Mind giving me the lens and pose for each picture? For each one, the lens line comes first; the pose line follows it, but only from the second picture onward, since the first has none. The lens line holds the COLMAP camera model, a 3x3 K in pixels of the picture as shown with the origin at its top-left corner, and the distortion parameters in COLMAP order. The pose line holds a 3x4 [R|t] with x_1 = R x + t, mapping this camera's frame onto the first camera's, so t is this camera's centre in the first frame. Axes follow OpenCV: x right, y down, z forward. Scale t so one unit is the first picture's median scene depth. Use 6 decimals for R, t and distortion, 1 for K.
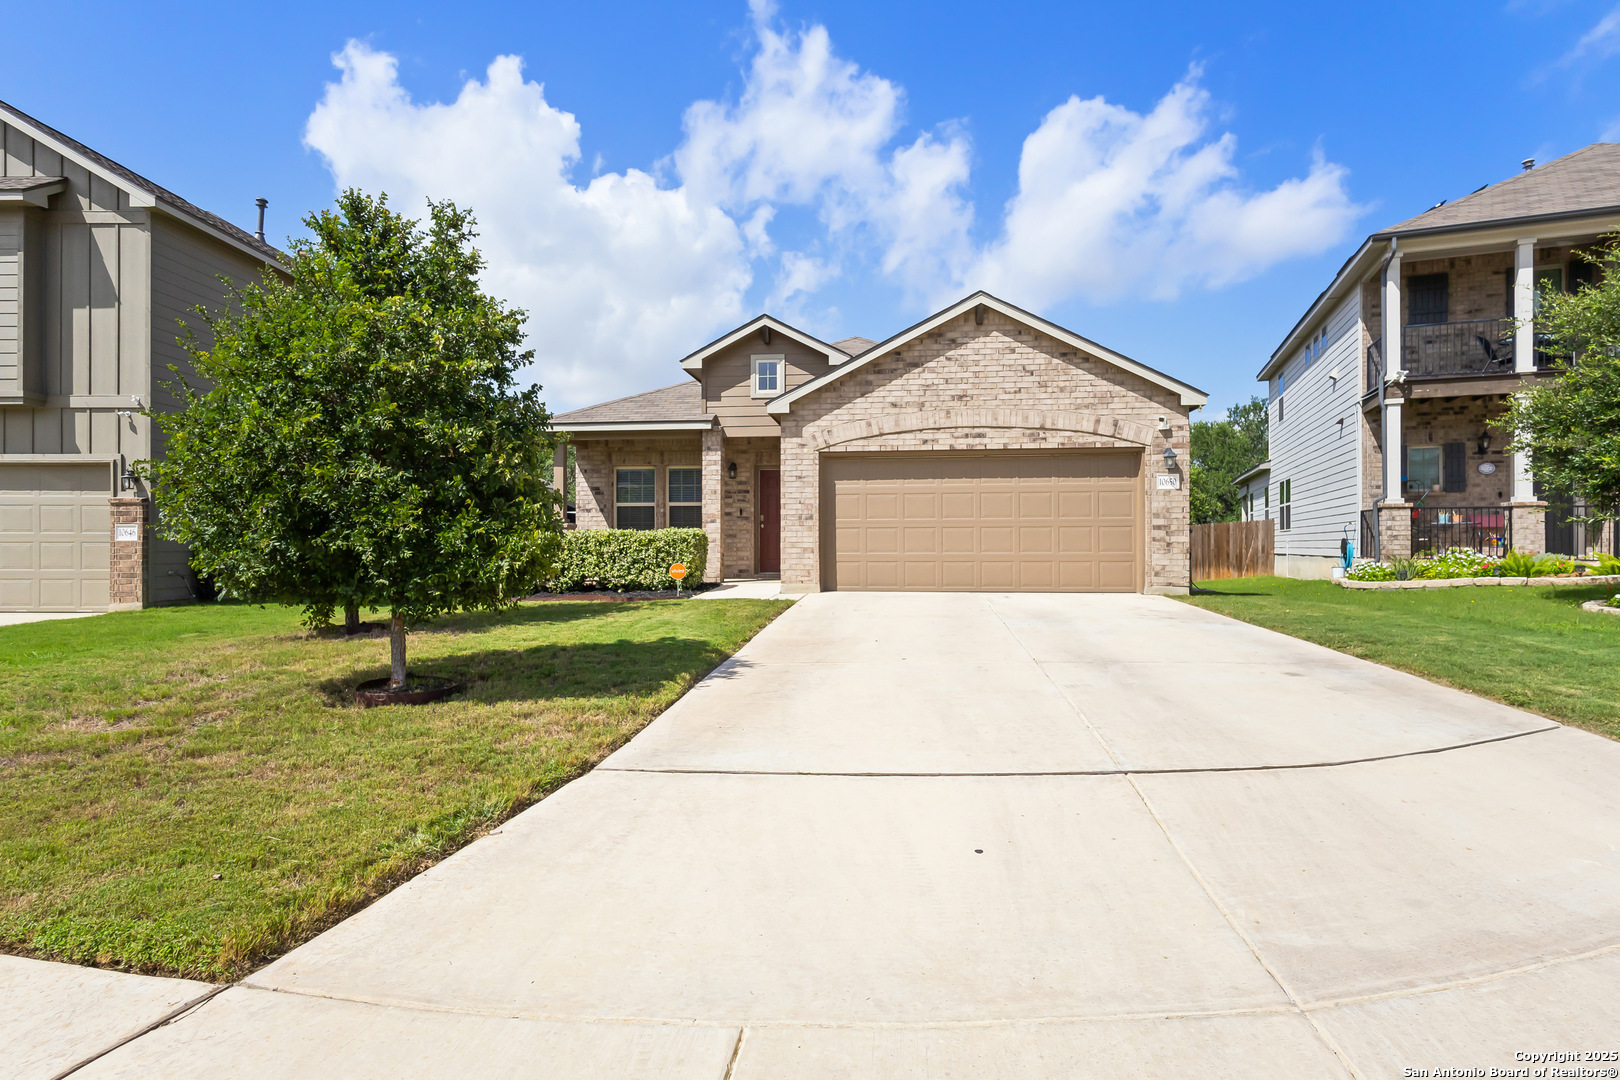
lens RADIAL K [[827.9, 0, 810.0], [0, 827.9, 540.0], [0, 0, 1]] dist [0.013520, 0.000124]
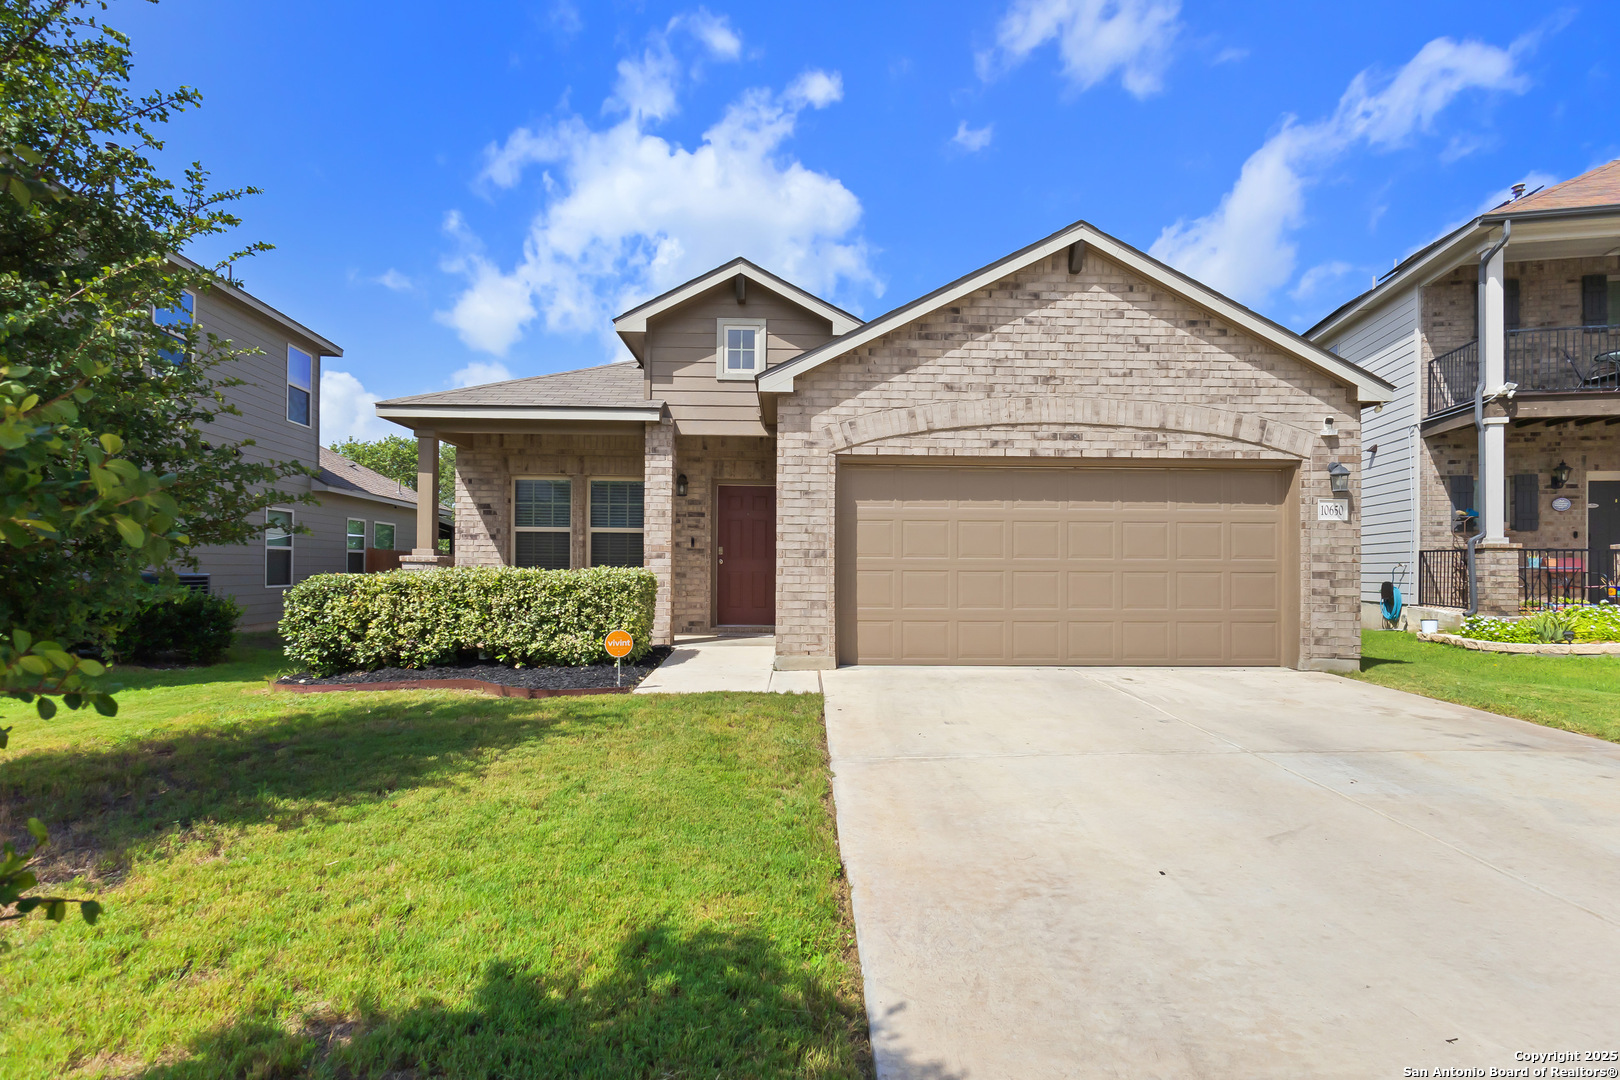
lens RADIAL K [[739.8, 0, 806.7], [0, 739.8, 567.9], [0, 0, 1]] dist [-0.000650, -0.000077]
pose [[0.989930, 0.008910, 0.141274, -0.093996], [-0.009785, 0.999937, 0.005500, -0.019456], [-0.141216, -0.006827, 0.989955, 0.420639]]
